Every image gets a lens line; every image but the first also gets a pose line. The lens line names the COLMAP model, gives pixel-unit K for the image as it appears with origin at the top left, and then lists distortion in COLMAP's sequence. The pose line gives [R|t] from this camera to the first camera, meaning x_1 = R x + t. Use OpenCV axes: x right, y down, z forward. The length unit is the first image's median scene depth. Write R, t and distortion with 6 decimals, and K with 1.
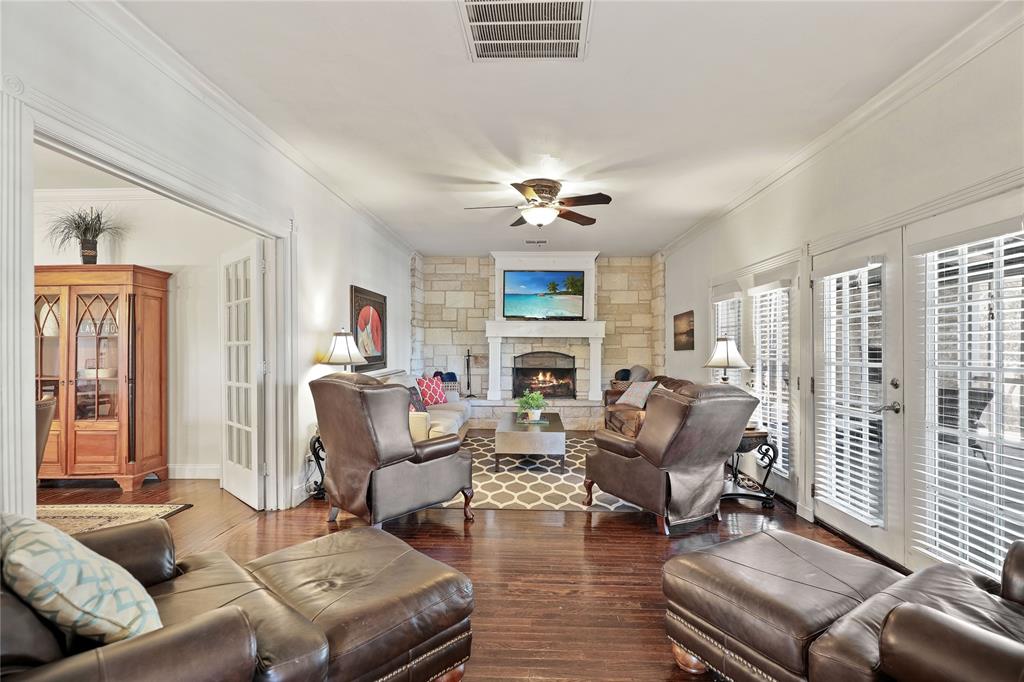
lens RADIAL K [[478.8, 0, 519.5], [0, 478.8, 344.5], [0, 0, 1]] dist [-0.006298, 0.000623]
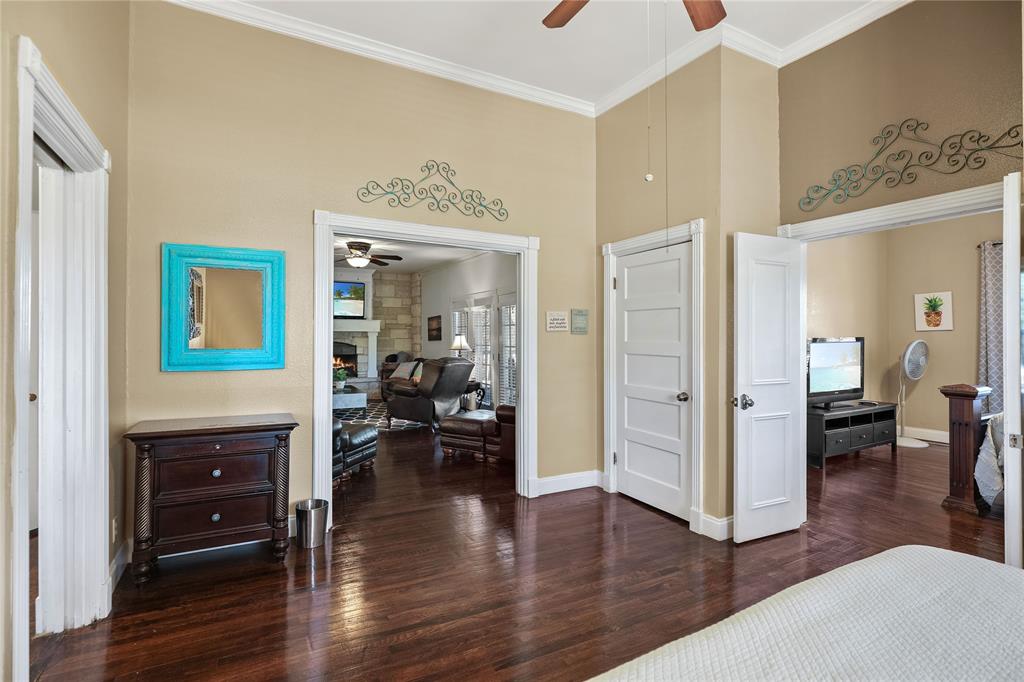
lens RADIAL K [[478.8, 0, 510.3], [0, 478.8, 336.2], [0, 0, 1]] dist [-0.006298, 0.000623]
pose [[0.871585, -0.003729, 0.490229, -0.194249], [0.002081, 0.999990, 0.003908, -0.006992], [-0.490239, -0.002386, 0.871585, -0.449314]]
